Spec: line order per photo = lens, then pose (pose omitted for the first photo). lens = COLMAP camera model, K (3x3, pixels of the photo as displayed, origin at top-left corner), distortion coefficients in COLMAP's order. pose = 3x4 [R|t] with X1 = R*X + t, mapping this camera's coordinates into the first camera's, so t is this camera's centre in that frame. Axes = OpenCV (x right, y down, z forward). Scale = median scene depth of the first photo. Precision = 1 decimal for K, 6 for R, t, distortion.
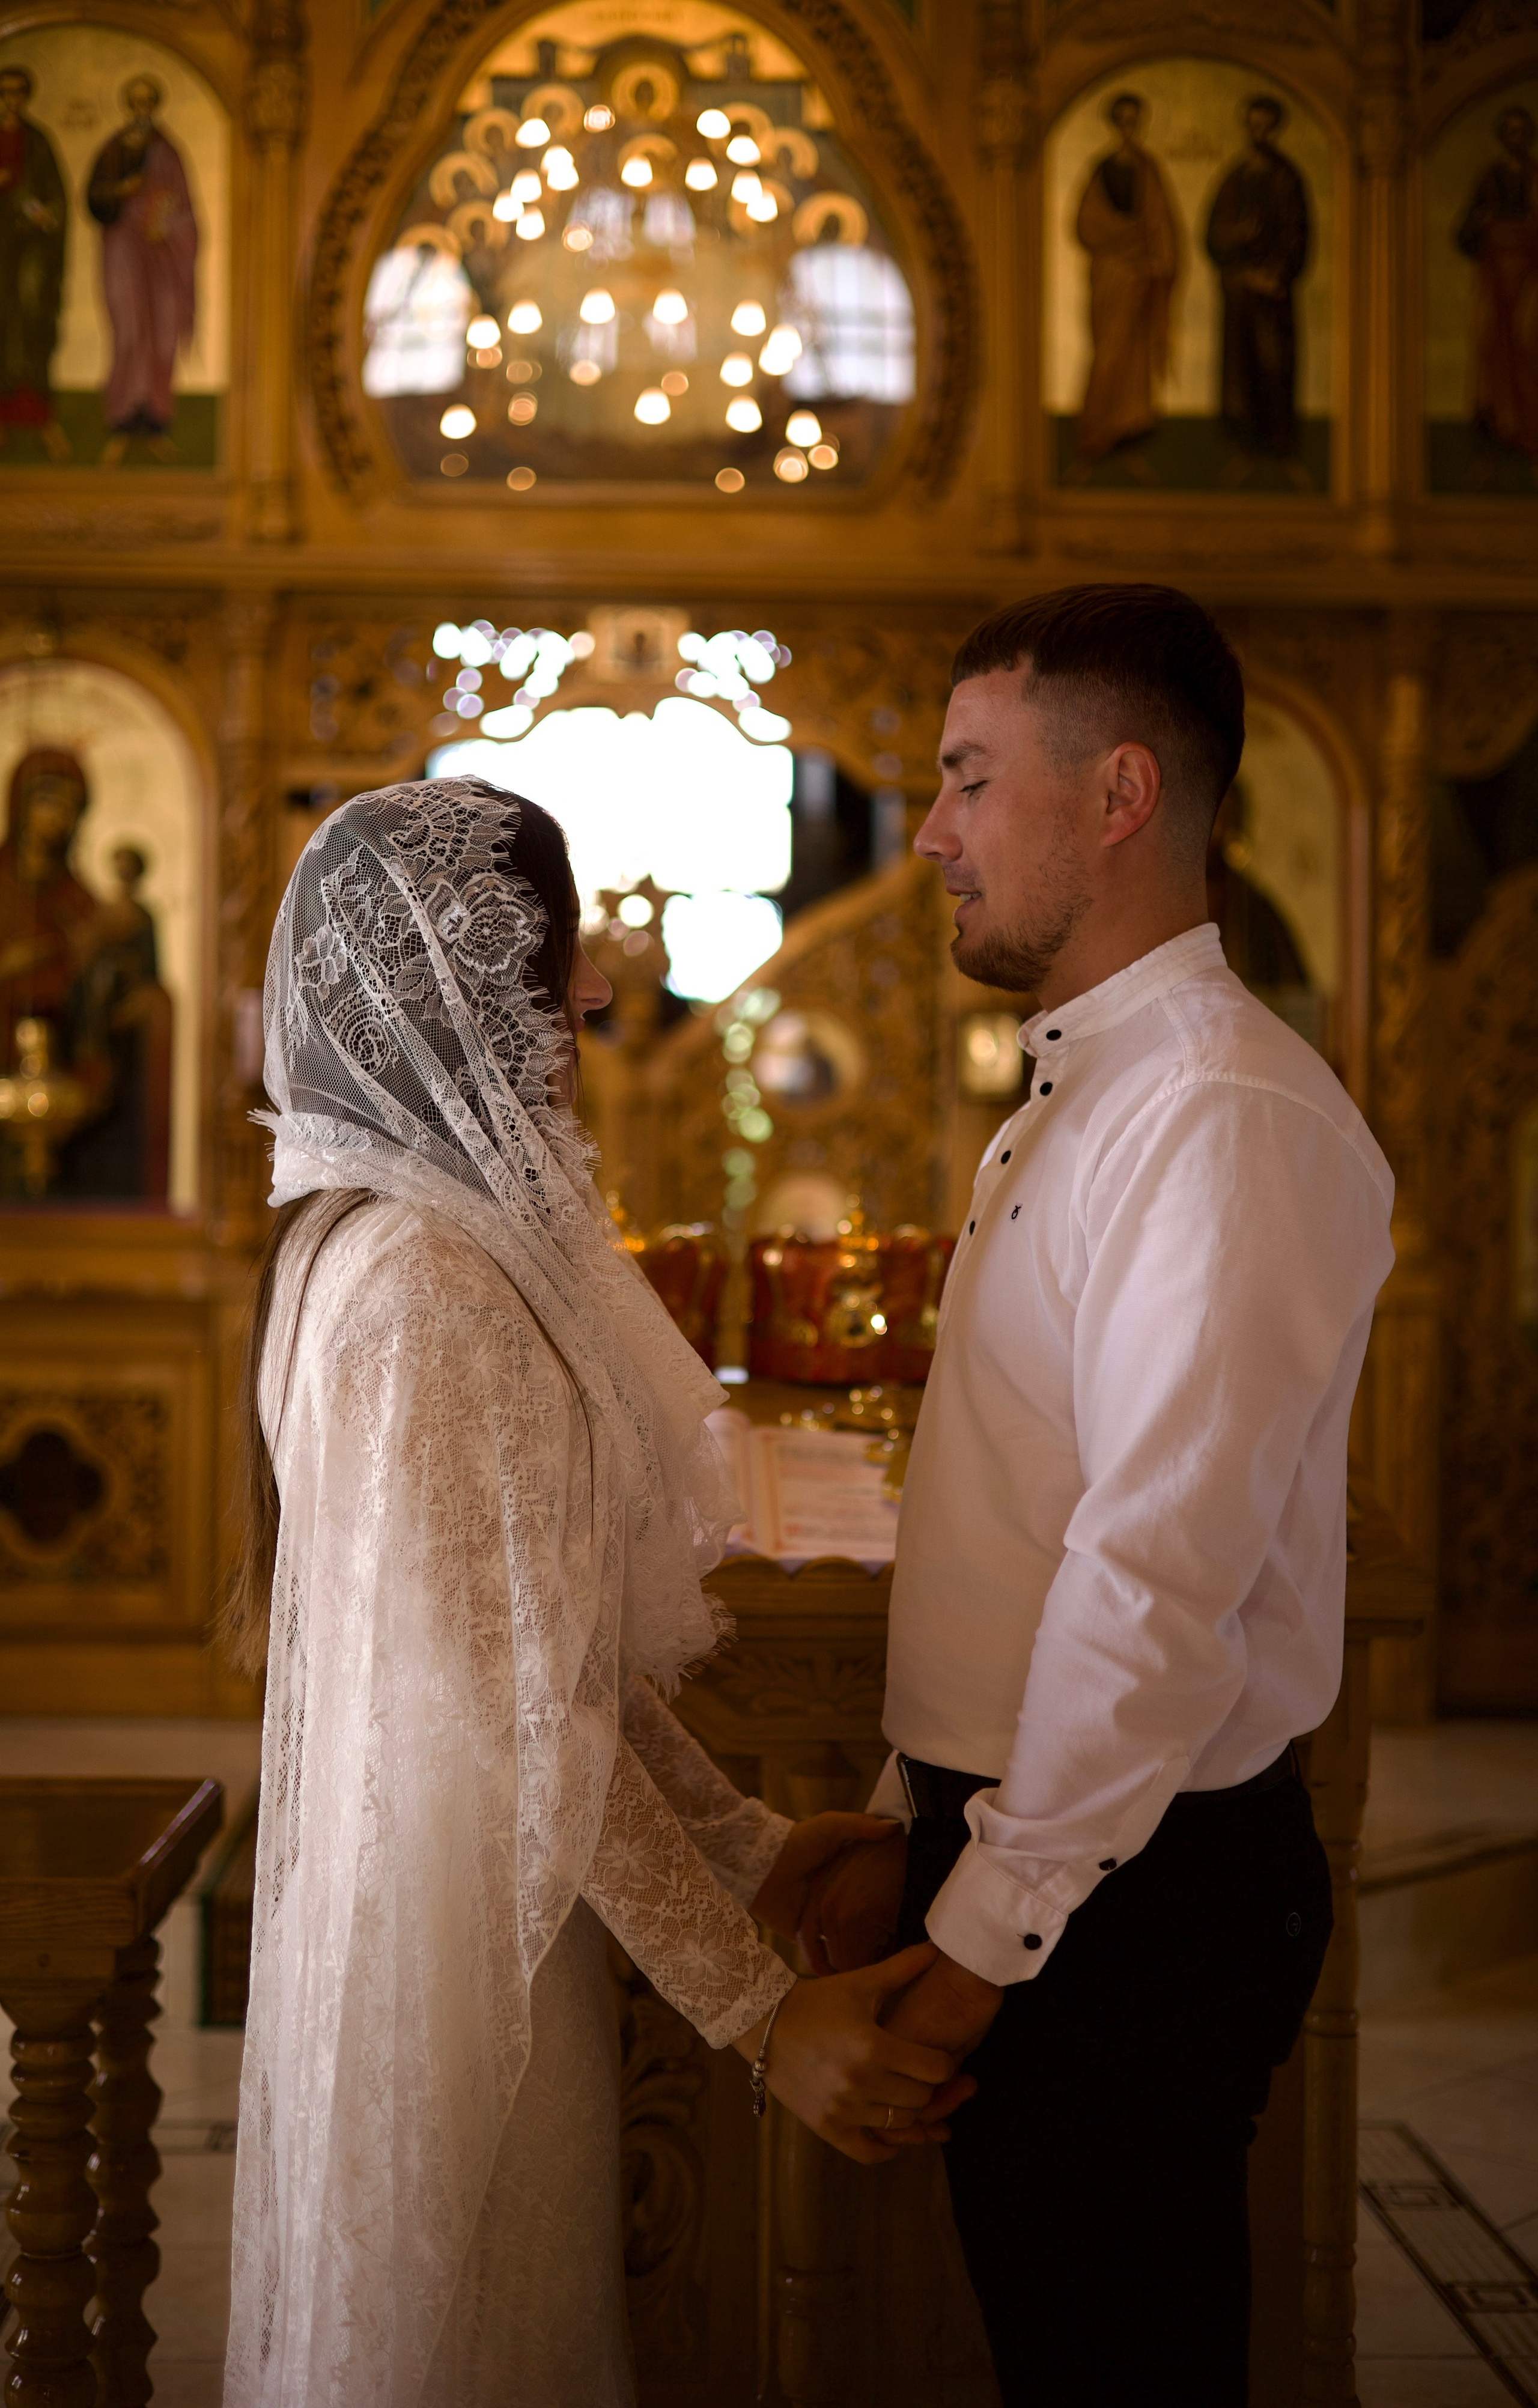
lens RADIAL K [[3367.3, 0, 781.9], [0, 3367.3, 1188.1], [0, 0, 1]] dist [-0.053821, 0.000000]
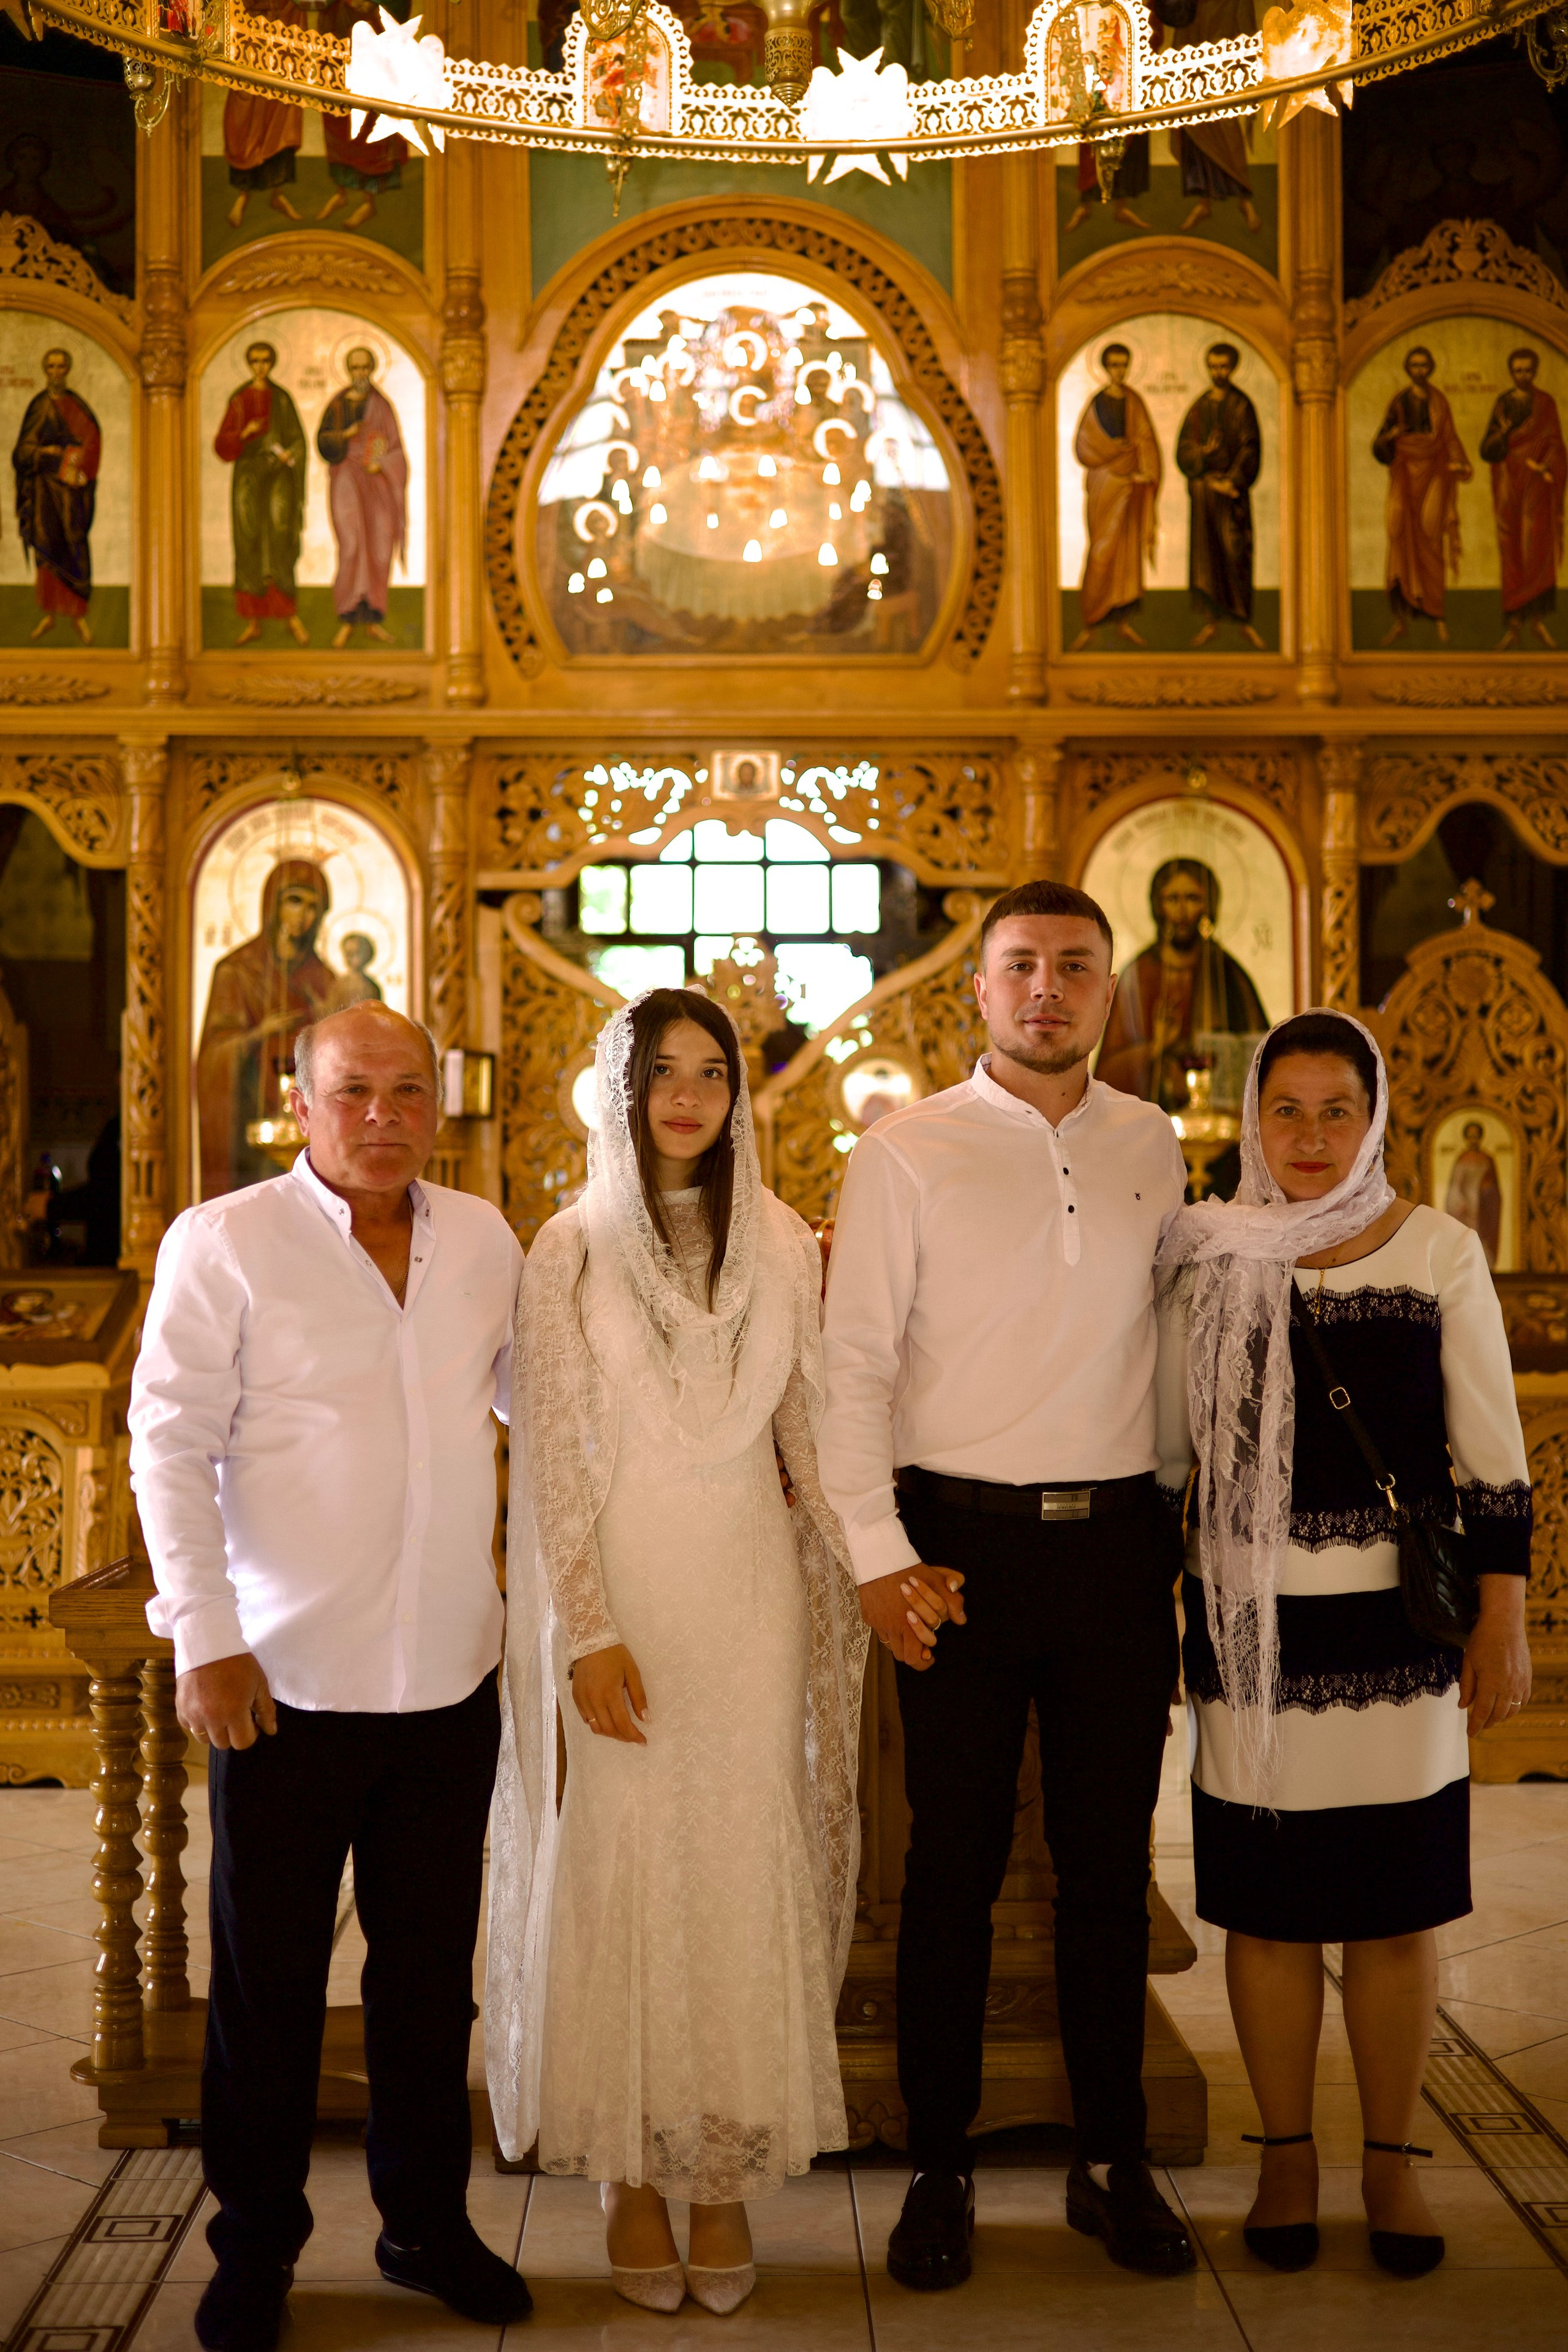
lens RADIAL K [[3177.4, 0, 782.0], [0, 3177.4, 1174.4], [0, 0, 1]] dist [-0.067384, 0.000000]
pose [[0.999208, -0.013060, -0.037587, 0.015664], [0.012826, 0.999897, -0.006474, 0.000896], [0.037667, 0.005986, 0.999272, -0.226121]]
